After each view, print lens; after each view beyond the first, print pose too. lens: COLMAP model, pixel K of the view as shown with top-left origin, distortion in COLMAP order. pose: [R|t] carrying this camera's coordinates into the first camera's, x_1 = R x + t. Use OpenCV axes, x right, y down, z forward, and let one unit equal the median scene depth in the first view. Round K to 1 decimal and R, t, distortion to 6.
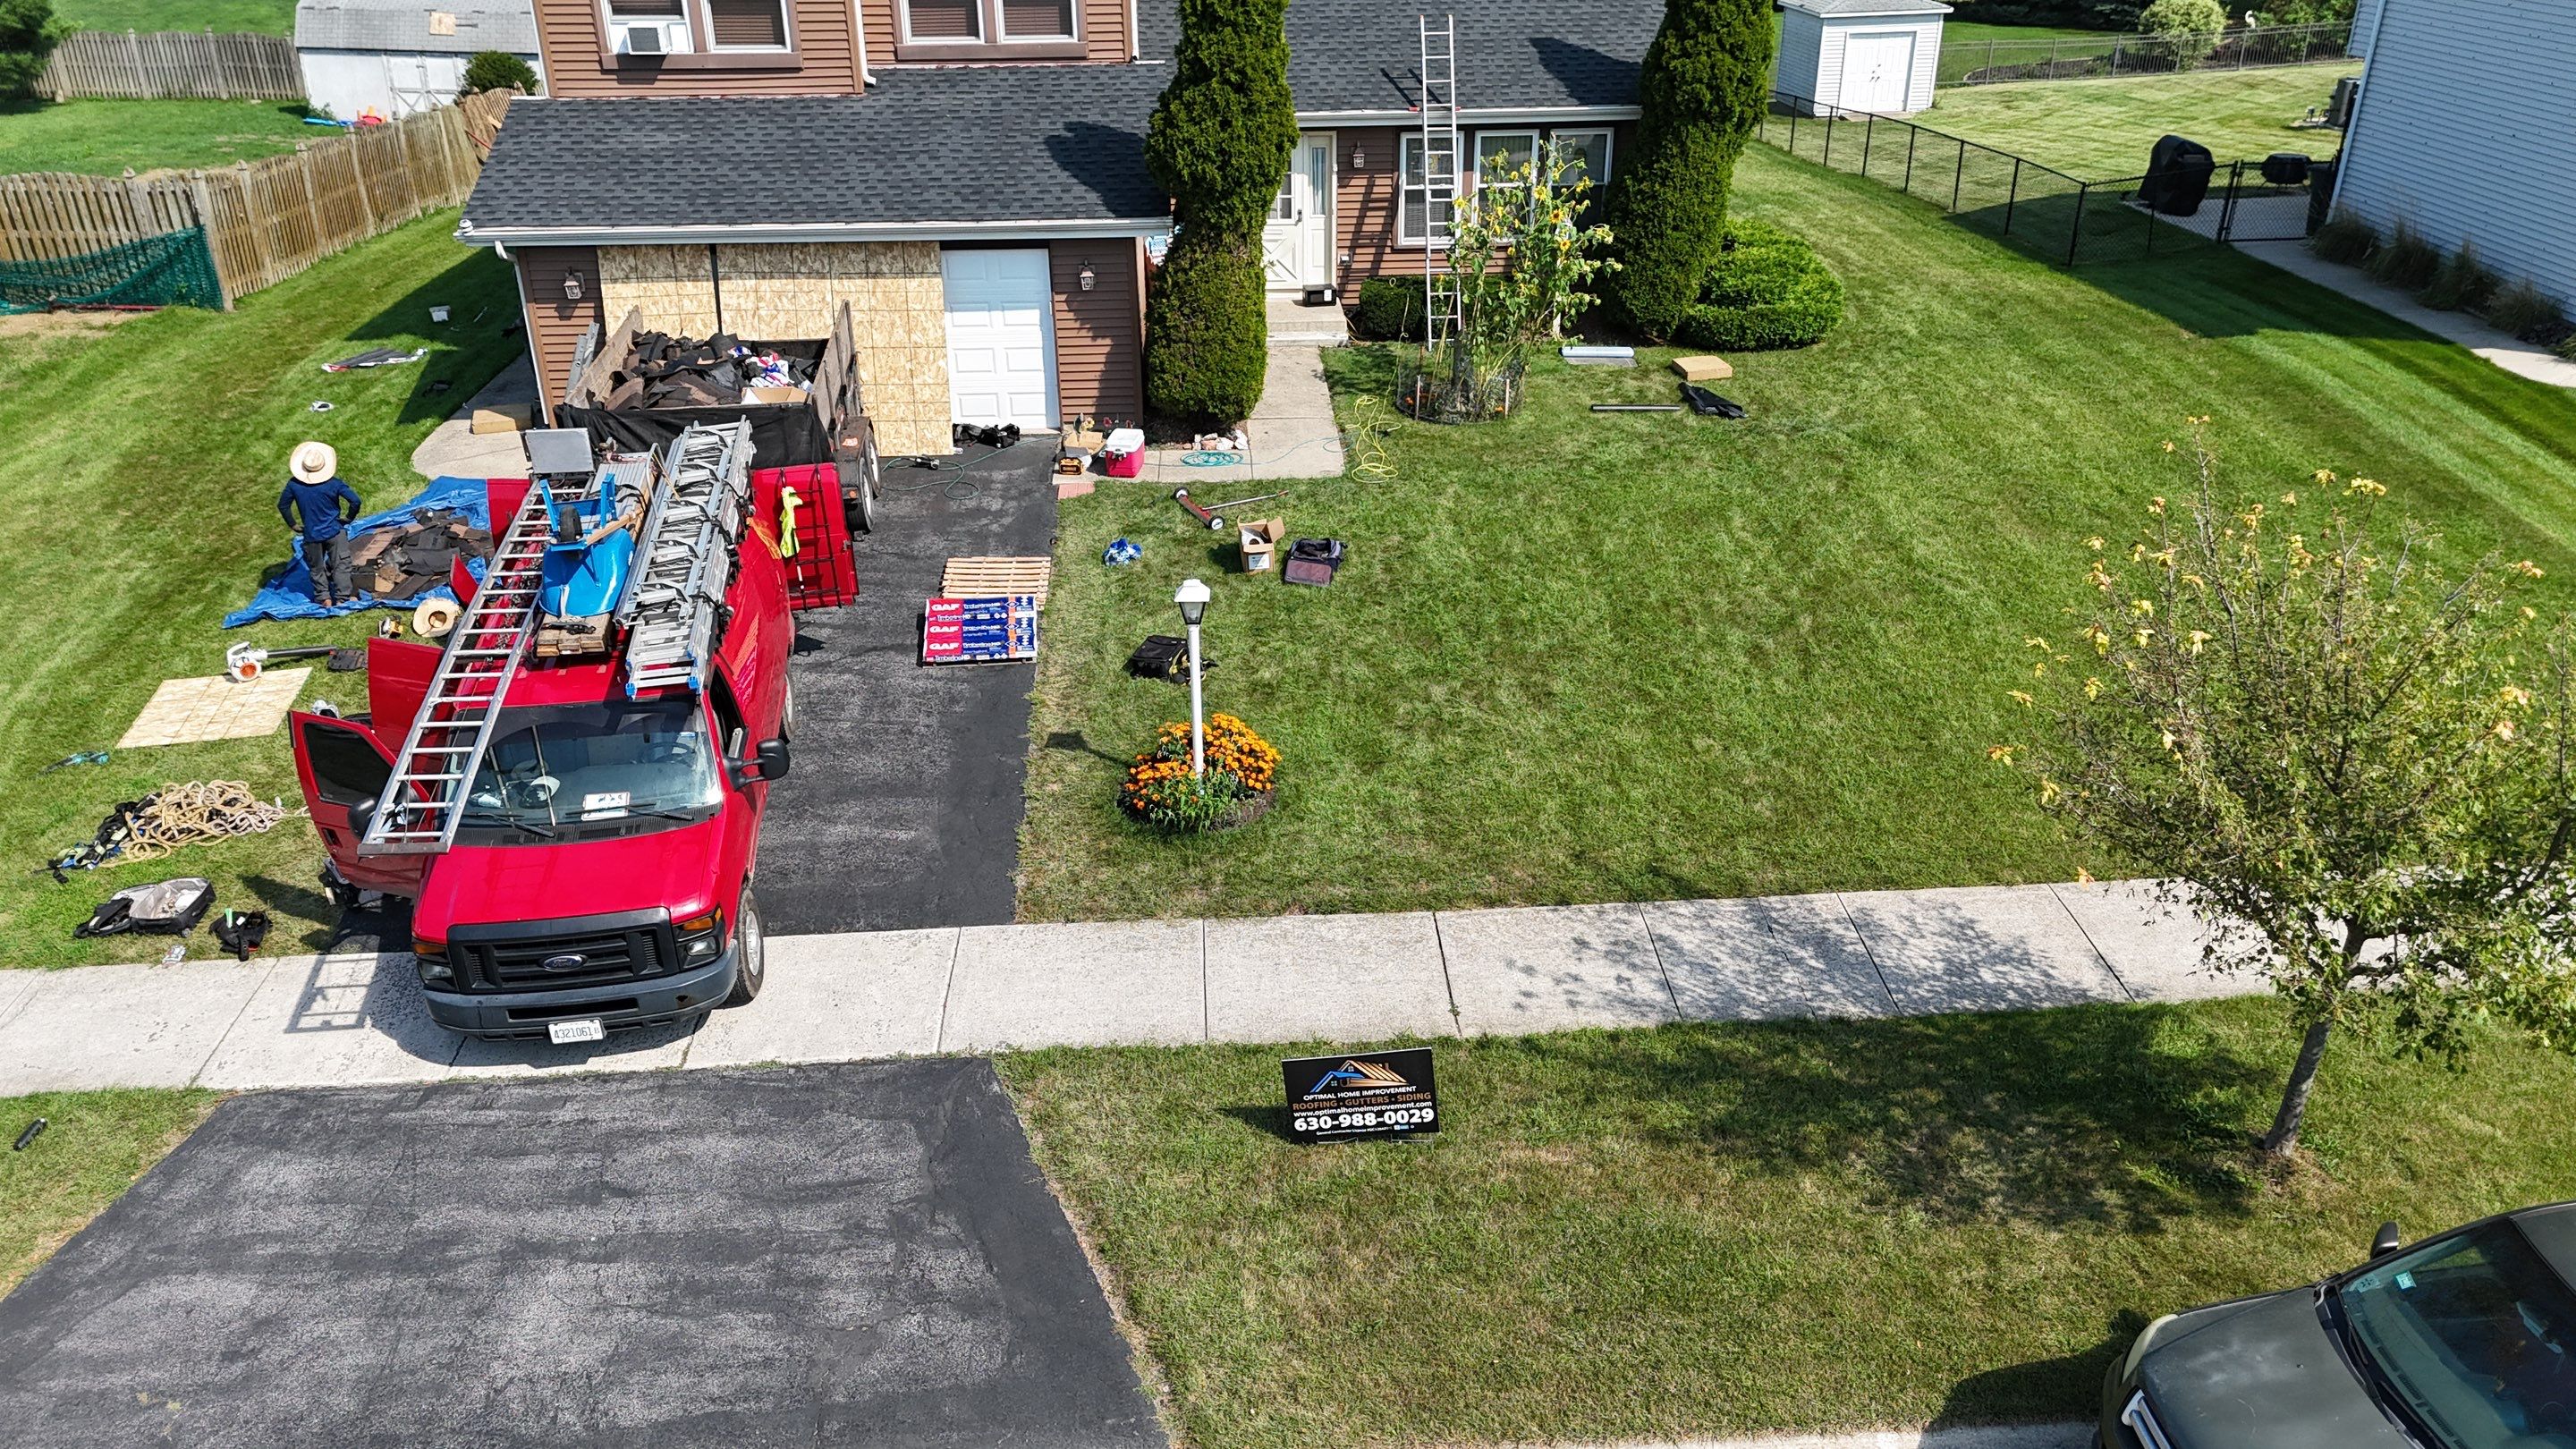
lens RADIAL K [[1915.8, 0, 1296.8], [0, 1915.8, 722.2], [0, 0, 1]] dist [0.082912, -0.088308]
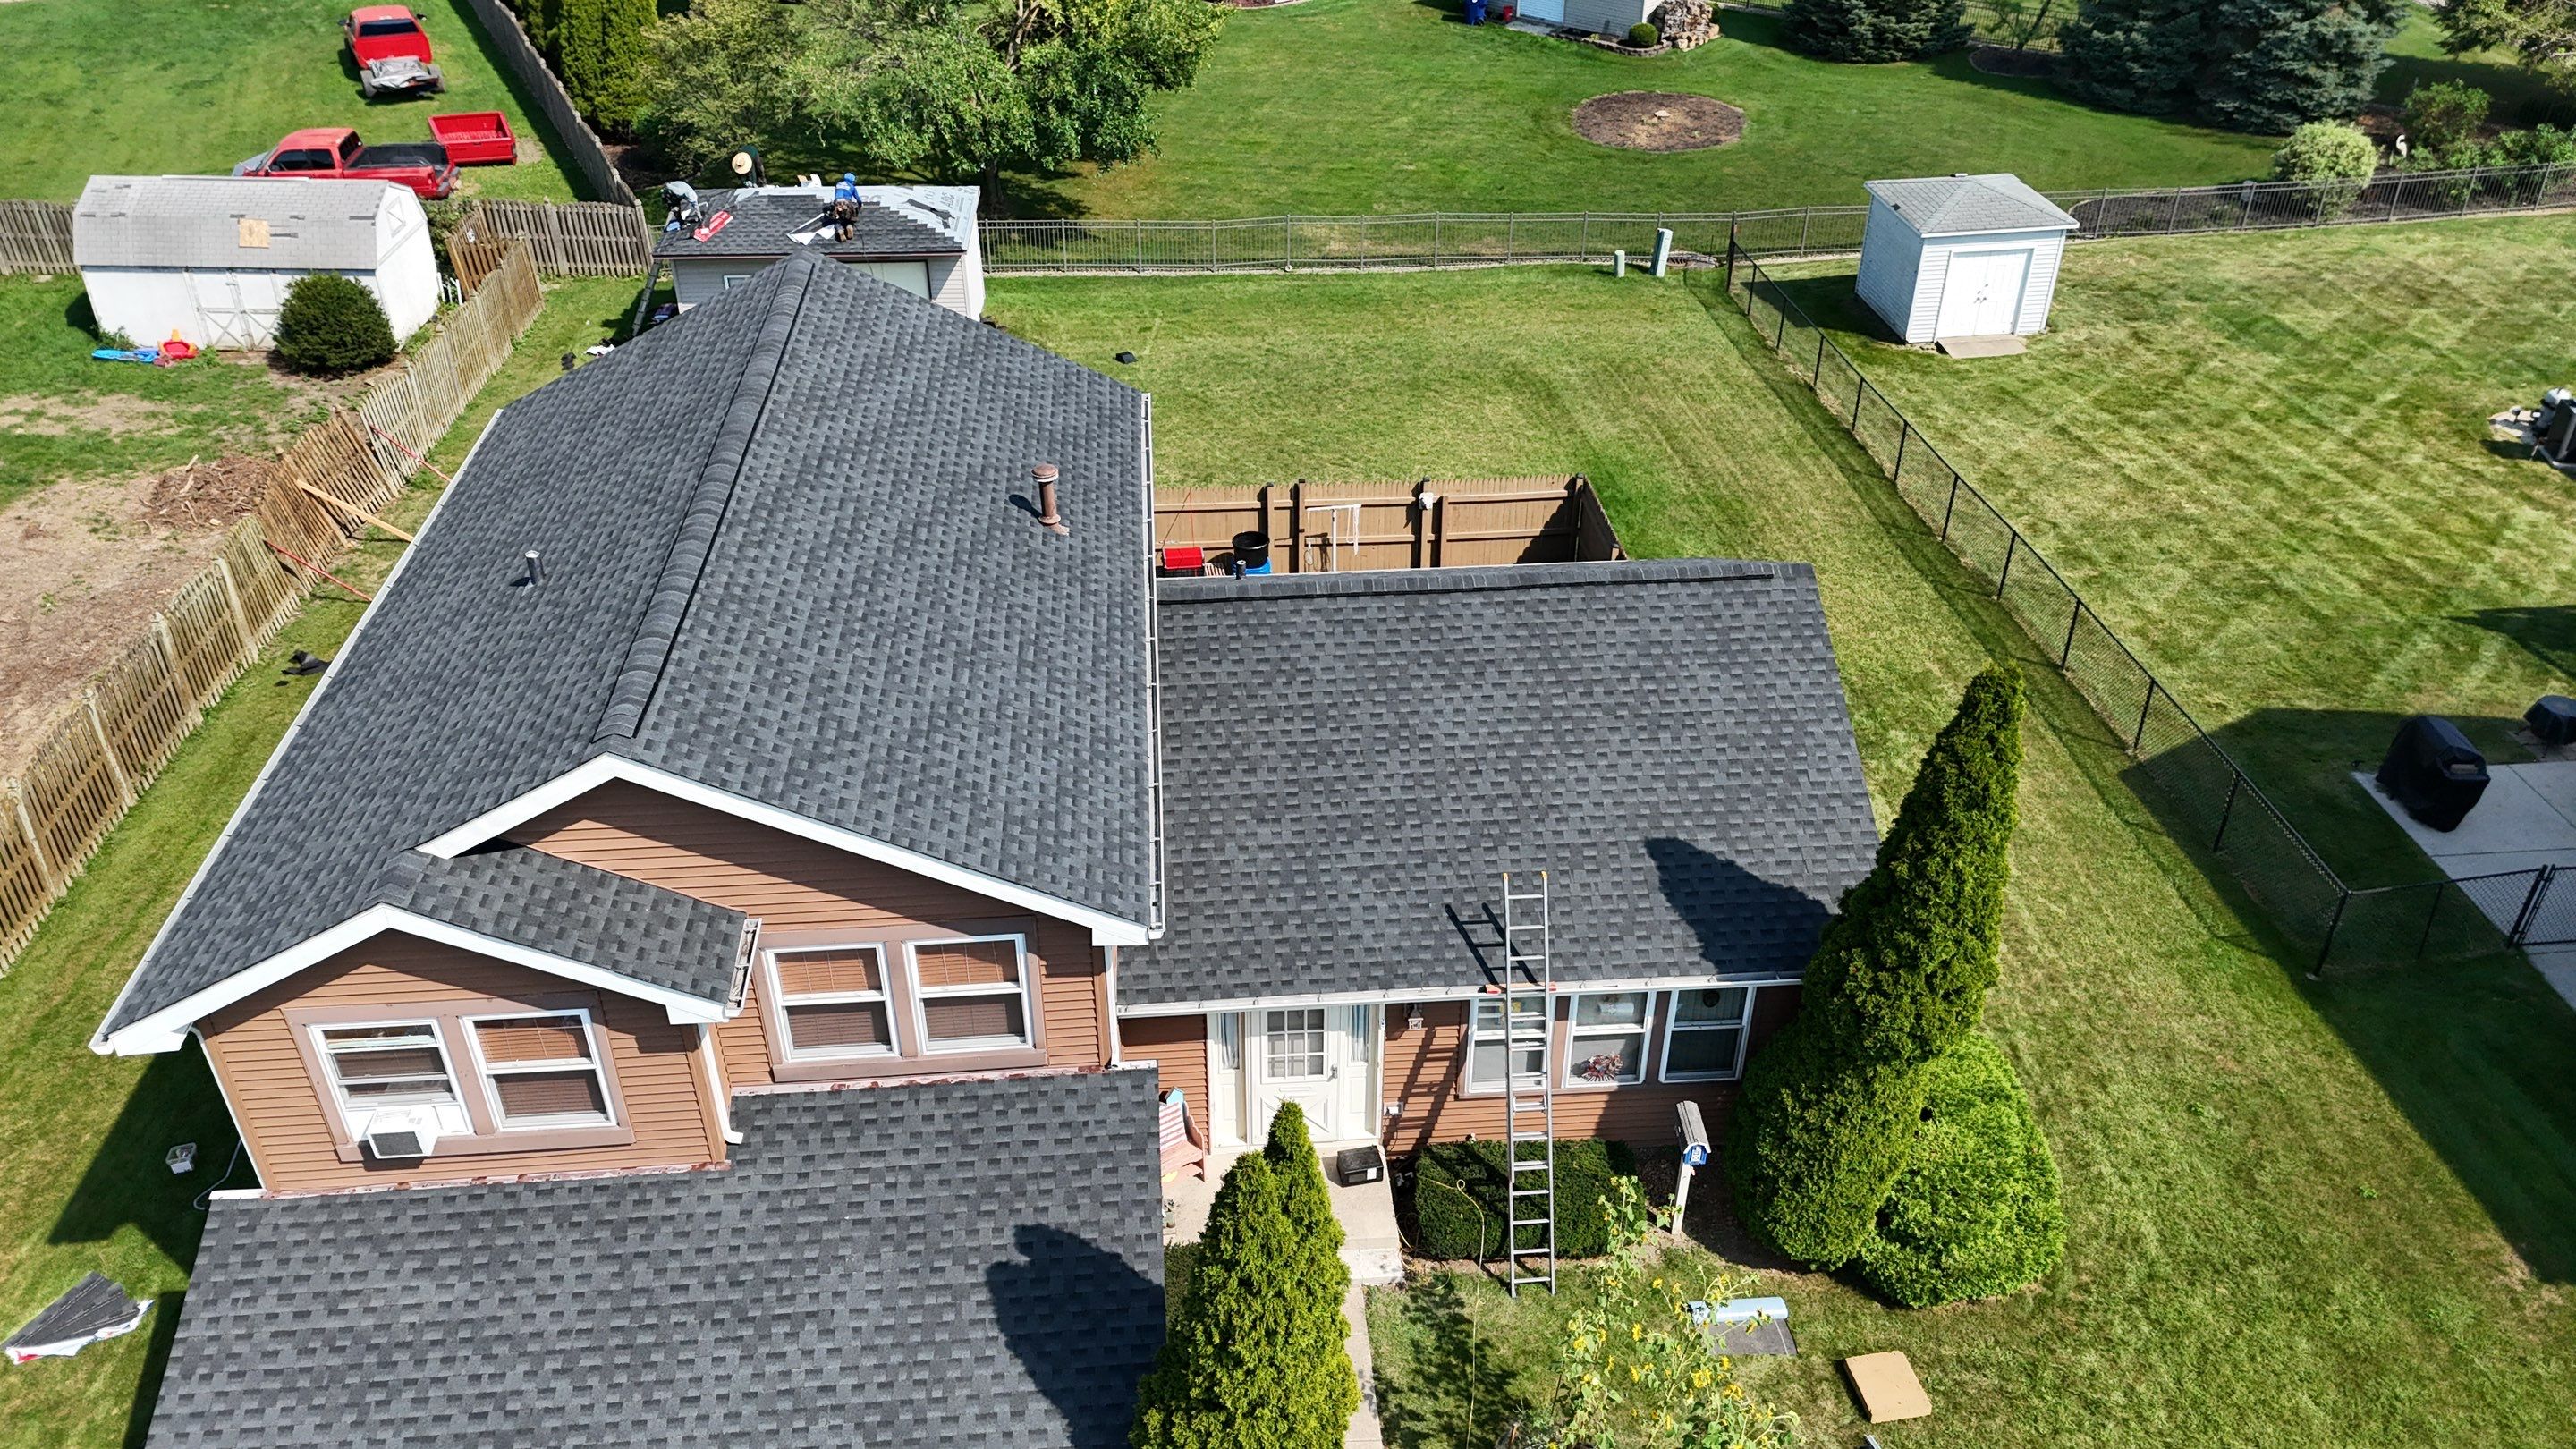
lens RADIAL K [[1915.8, 0, 1294.6], [0, 1915.8, 727.1], [0, 0, 1]] dist [0.082912, -0.088308]
pose [[0.999856, -0.003231, 0.016638, -0.028938], [0.000983, 0.991057, 0.133434, -0.557666], [-0.016920, -0.133398, 0.990918, 0.317891]]
